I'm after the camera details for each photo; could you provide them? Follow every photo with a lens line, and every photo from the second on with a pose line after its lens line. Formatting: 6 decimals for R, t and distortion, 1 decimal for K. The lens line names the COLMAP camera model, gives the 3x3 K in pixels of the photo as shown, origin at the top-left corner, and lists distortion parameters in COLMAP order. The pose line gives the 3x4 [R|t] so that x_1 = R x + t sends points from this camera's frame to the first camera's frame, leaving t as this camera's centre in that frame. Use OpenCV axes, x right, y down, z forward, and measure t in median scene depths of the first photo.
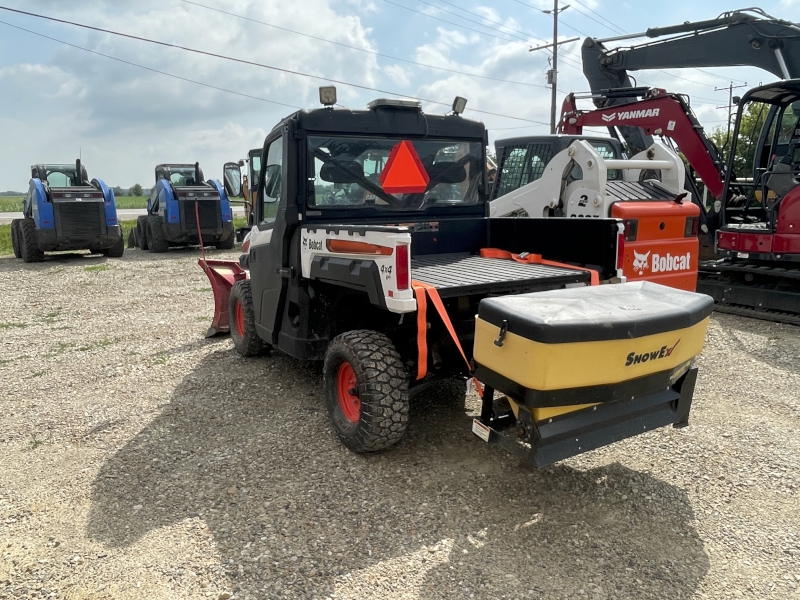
lens RADIAL K [[601.8, 0, 388.7], [0, 601.8, 296.8], [0, 0, 1]] dist [-0.006390, 0.011687]
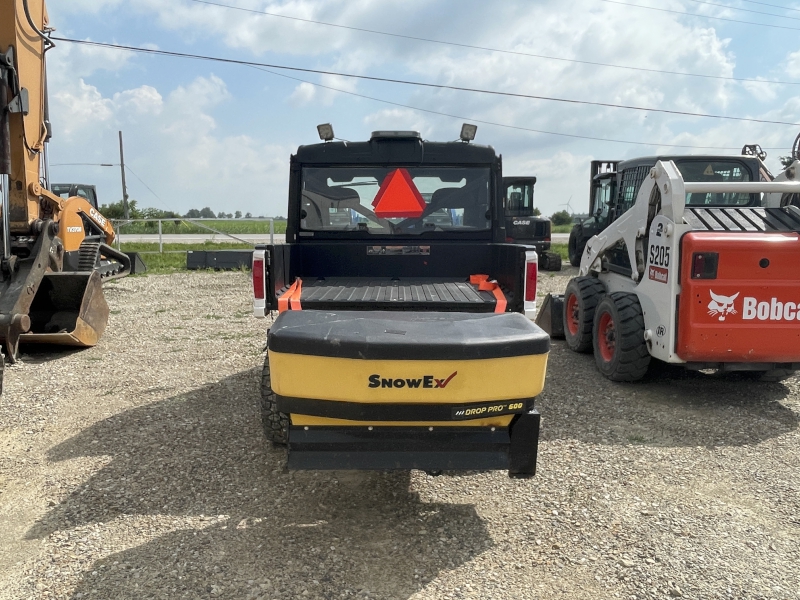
lens RADIAL K [[601.8, 0, 386.7], [0, 601.8, 297.0], [0, 0, 1]] dist [-0.006390, 0.011687]
pose [[0.865086, 0.075255, -0.495946, 0.564777], [-0.097374, 0.995069, -0.018860, -0.011760], [0.492082, 0.064608, 0.868148, 0.082437]]
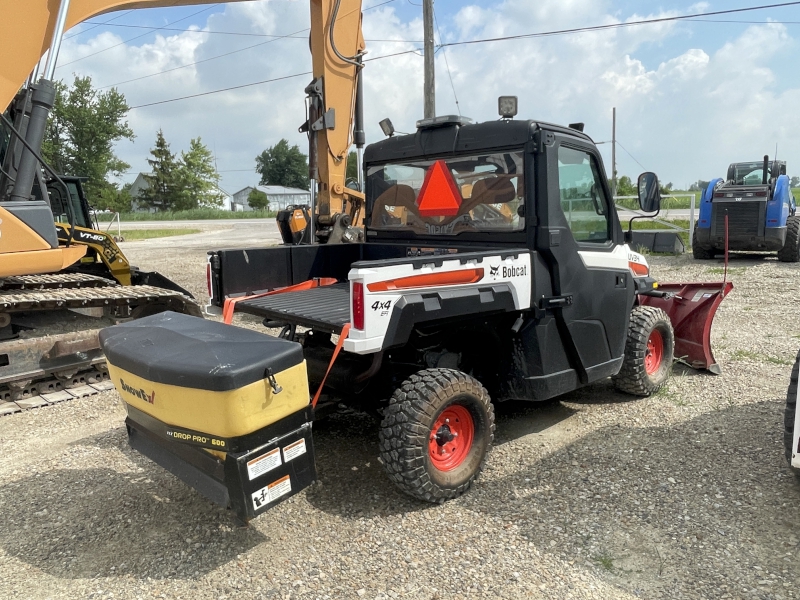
lens RADIAL K [[601.8, 0, 391.7], [0, 601.8, 299.8], [0, 0, 1]] dist [-0.006390, 0.011687]
pose [[0.217312, 0.157798, -0.963263, 0.967401], [-0.133971, 0.982329, 0.130697, -0.163160], [0.966865, 0.100647, 0.234613, 0.751899]]
